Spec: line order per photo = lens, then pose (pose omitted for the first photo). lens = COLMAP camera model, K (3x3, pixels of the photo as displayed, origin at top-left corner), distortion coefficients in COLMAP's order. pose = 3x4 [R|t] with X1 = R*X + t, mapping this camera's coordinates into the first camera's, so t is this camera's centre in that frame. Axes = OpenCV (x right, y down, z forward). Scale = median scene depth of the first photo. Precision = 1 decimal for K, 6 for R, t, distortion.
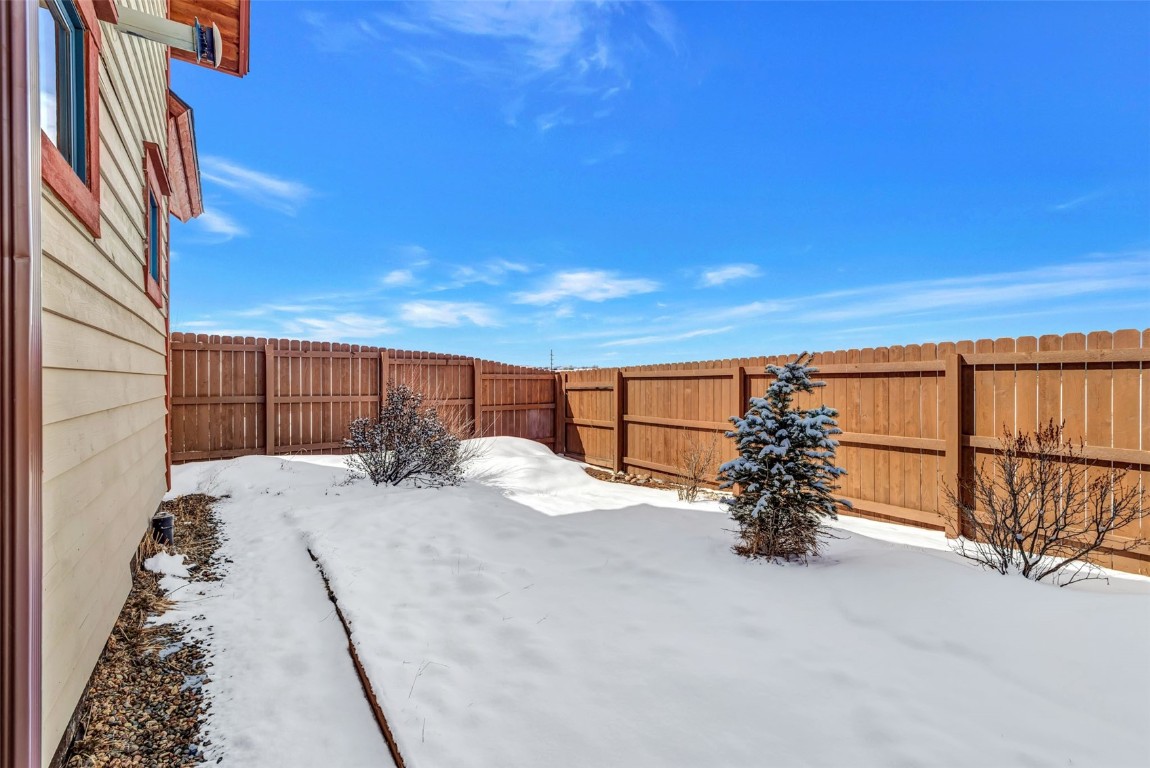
lens RADIAL K [[492.5, 0, 574.4], [0, 492.5, 376.4], [0, 0, 1]] dist [-0.001270, 0.001107]
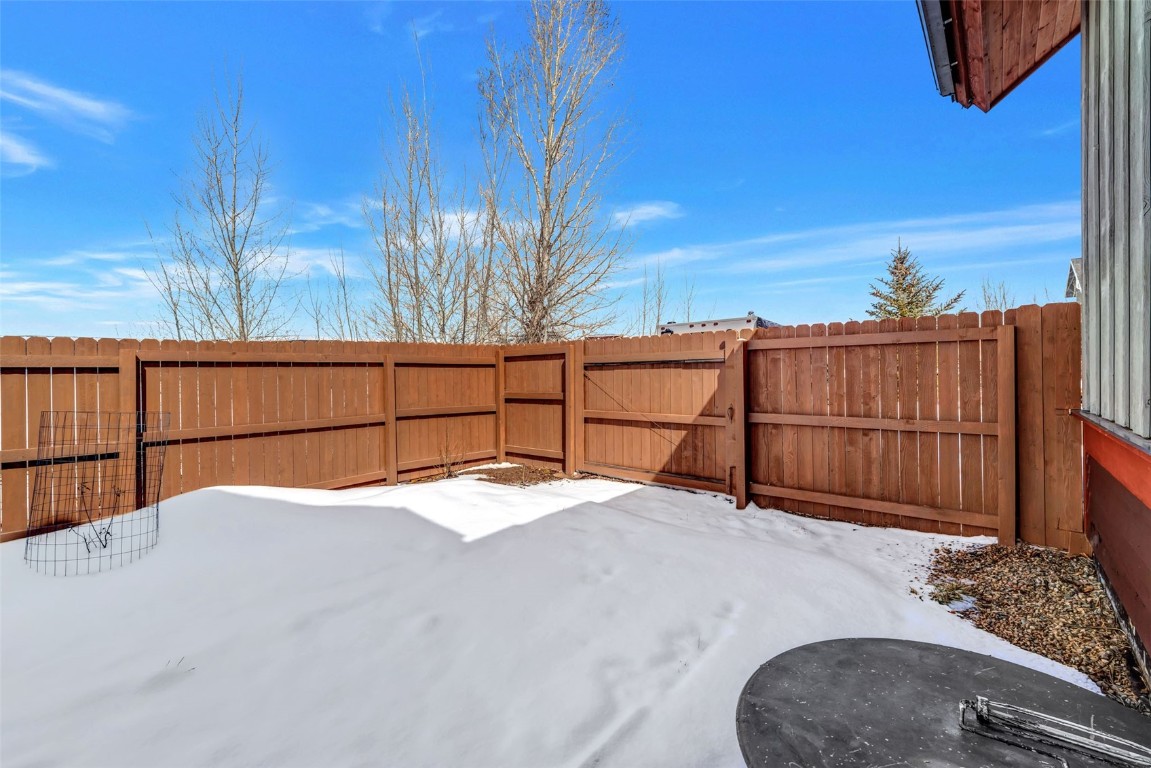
lens RADIAL K [[493.0, 0, 571.1], [0, 493.0, 335.7], [0, 0, 1]] dist [-0.001270, 0.001107]
pose [[0.977118, 0.001402, 0.212695, 0.015320], [0.000083, 0.999976, -0.006977, 0.000012], [-0.212700, 0.006835, 0.977094, 0.146122]]
